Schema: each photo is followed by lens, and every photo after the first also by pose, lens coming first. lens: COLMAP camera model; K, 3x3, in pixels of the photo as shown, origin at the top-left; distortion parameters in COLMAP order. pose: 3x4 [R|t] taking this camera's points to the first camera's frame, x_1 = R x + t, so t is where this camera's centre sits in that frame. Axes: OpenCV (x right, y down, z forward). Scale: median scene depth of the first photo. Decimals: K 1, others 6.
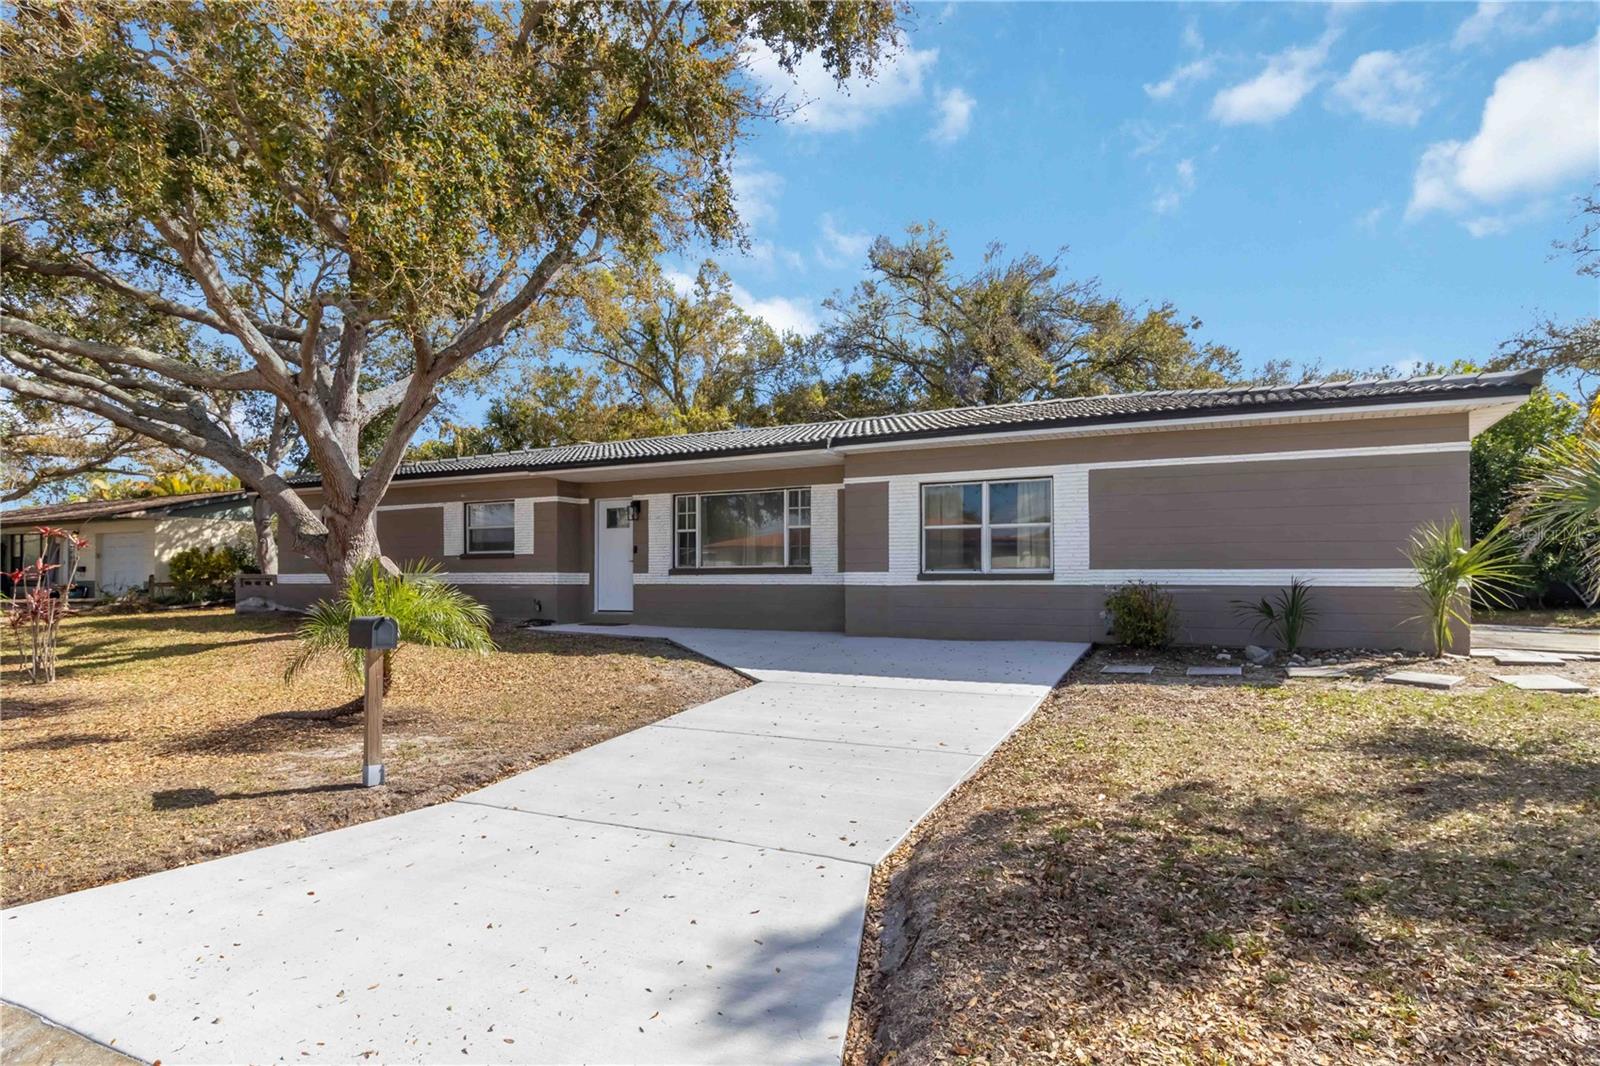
lens RADIAL K [[897.8, 0, 800.4], [0, 897.8, 580.1], [0, 0, 1]] dist [-0.000165, -0.000025]
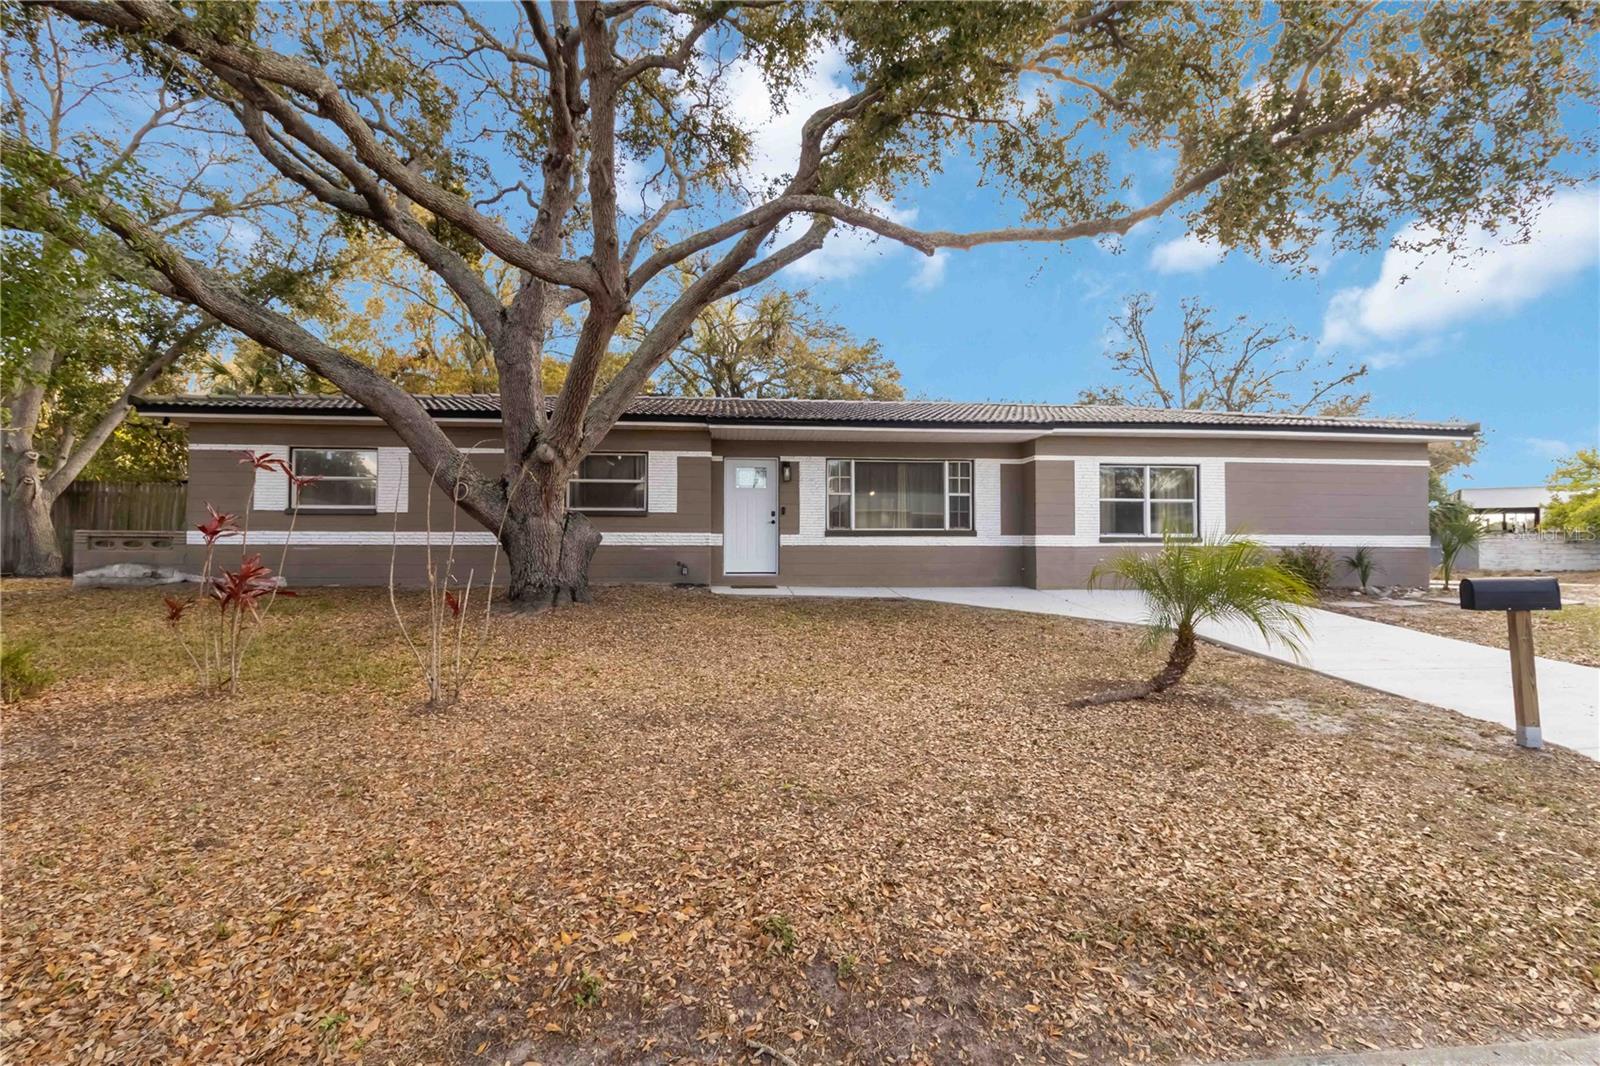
lens RADIAL K [[744.8, 0, 794.7], [0, 744.8, 536.6], [0, 0, 1]] dist [-0.000614, 0.000046]
pose [[0.841211, 0.009338, 0.540627, -0.691575], [-0.003893, 0.999930, -0.011214, 0.004666], [-0.540694, 0.007328, 0.841188, 0.329259]]
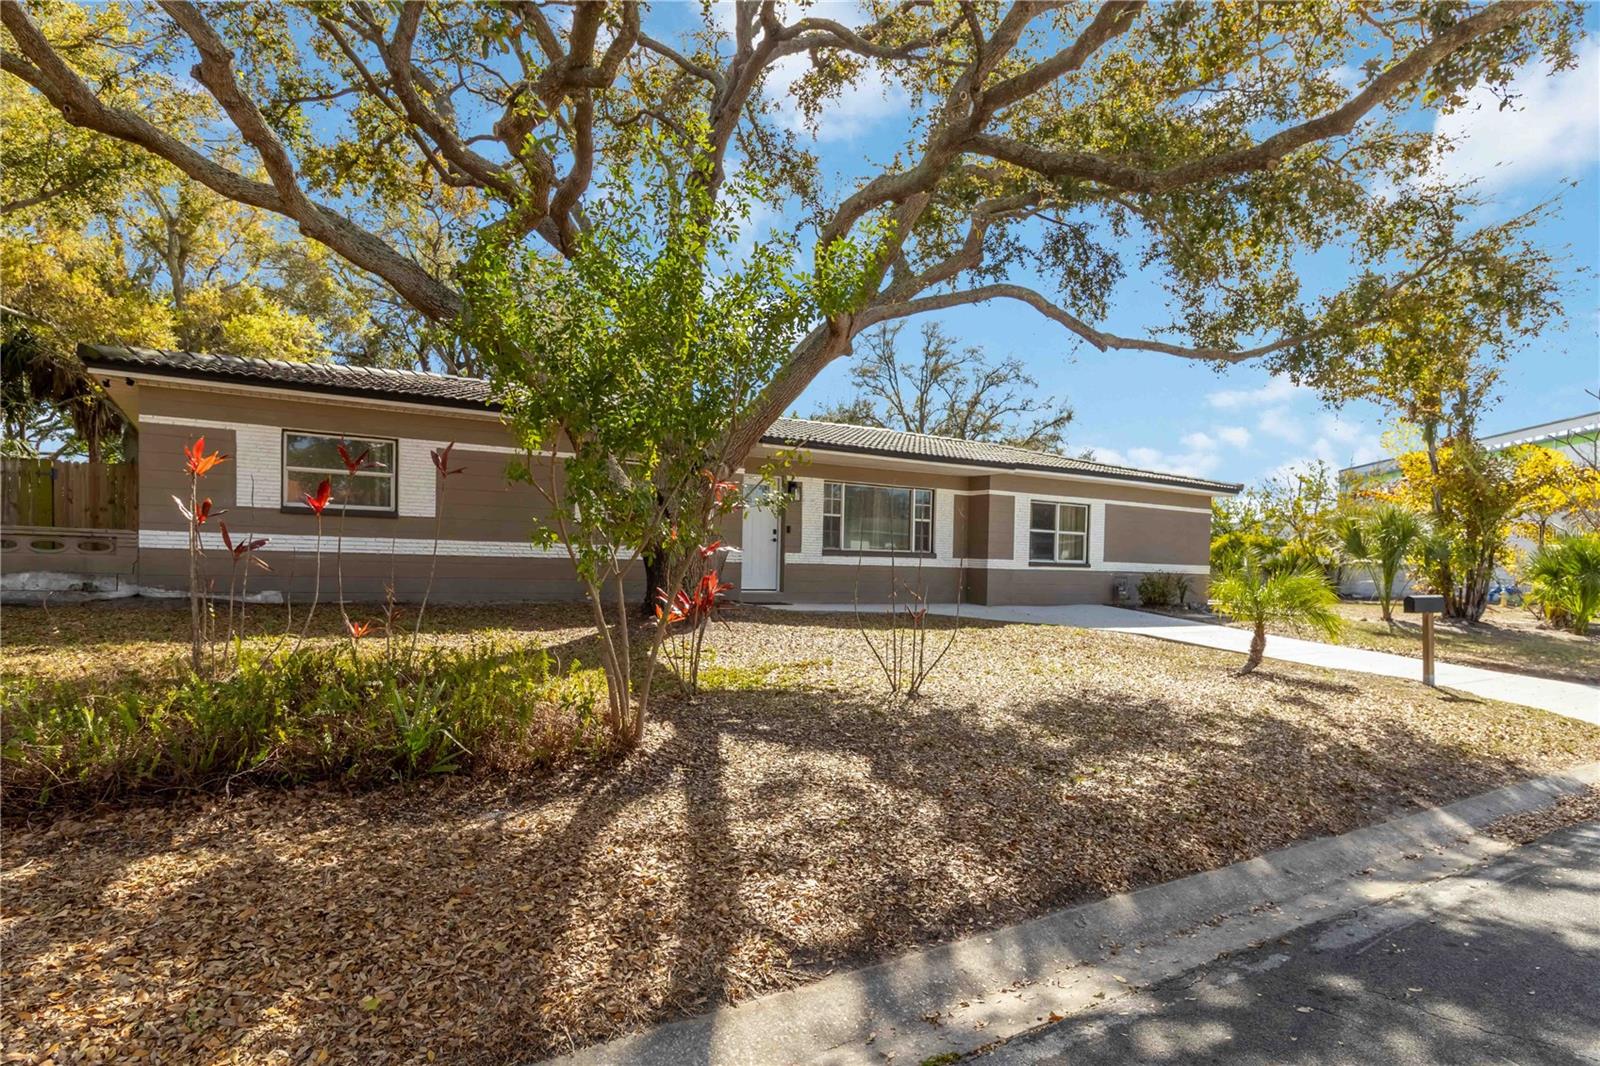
lens RADIAL K [[897.8, 0, 800.4], [0, 897.8, 580.1], [0, 0, 1]] dist [-0.000165, -0.000025]
pose [[0.502741, -0.000907, 0.864436, -1.179209], [-0.024833, 0.999572, 0.015491, 0.008439], [-0.864080, -0.029254, 0.502504, 0.526398]]
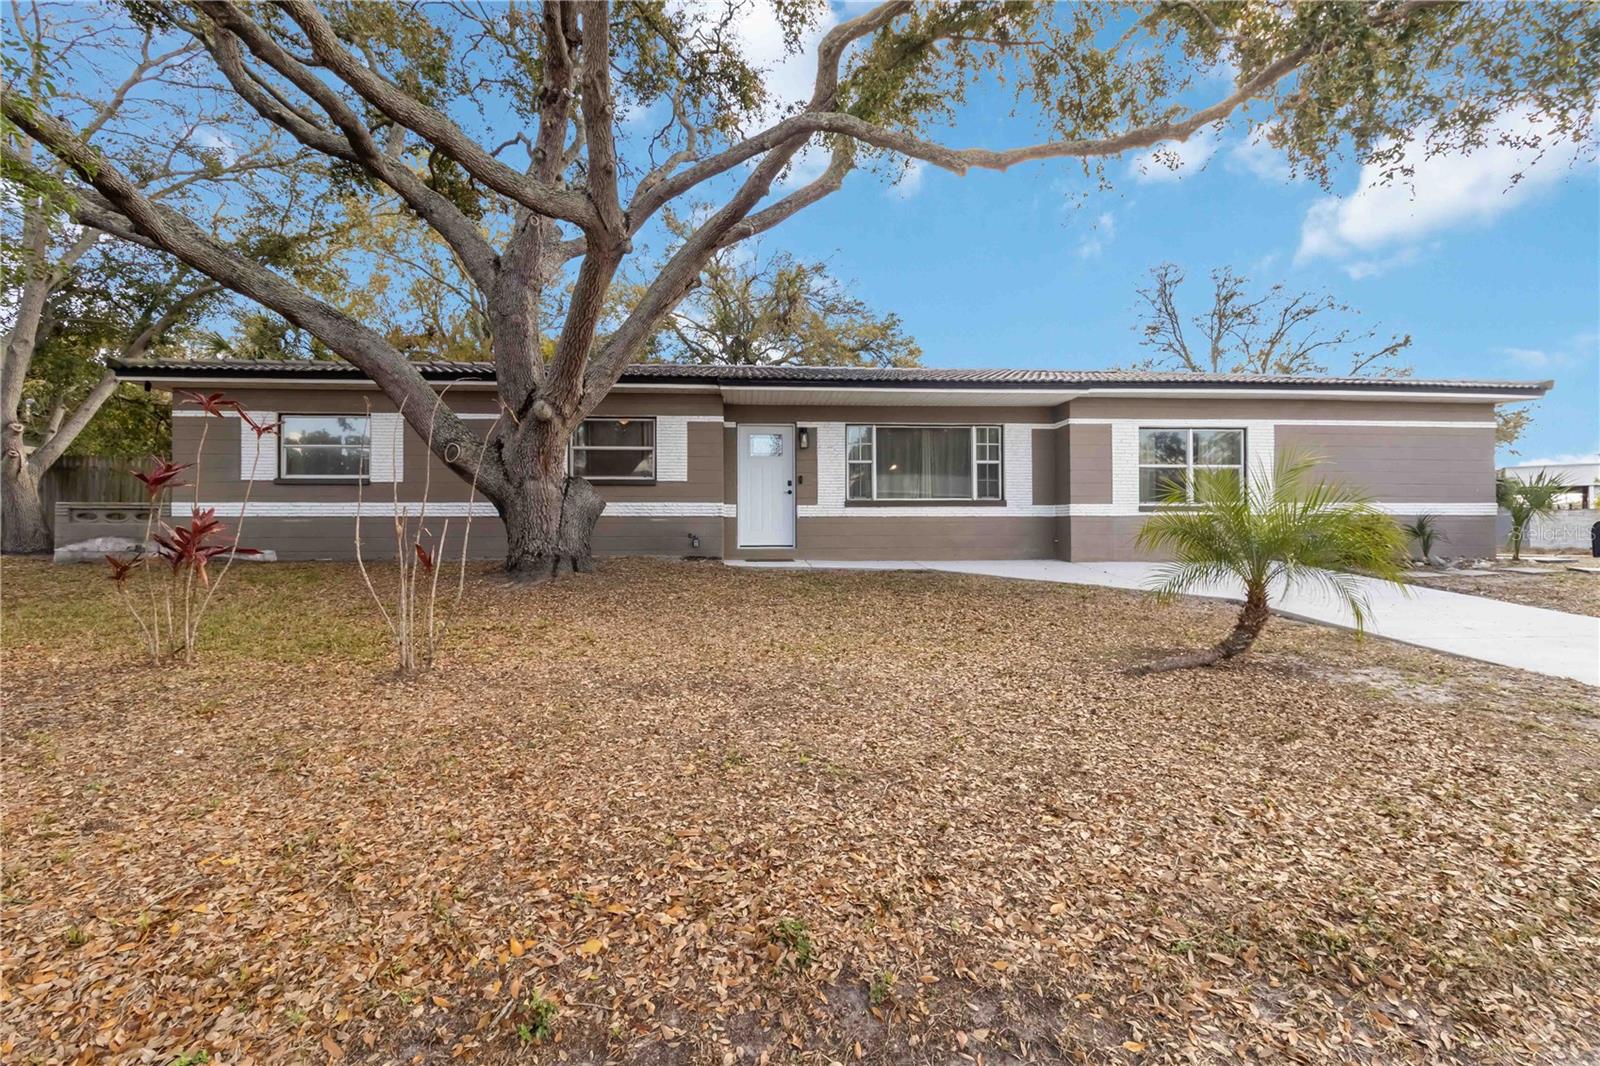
lens RADIAL K [[750.3, 0, 800.0], [0, 750.3, 533.0], [0, 0, 1]] dist [-0.000281, -0.000148]
pose [[0.850666, -0.000915, 0.525706, -0.665399], [0.001585, 0.999998, -0.000824, 0.025111], [-0.525705, 0.001534, 0.850666, 0.368683]]
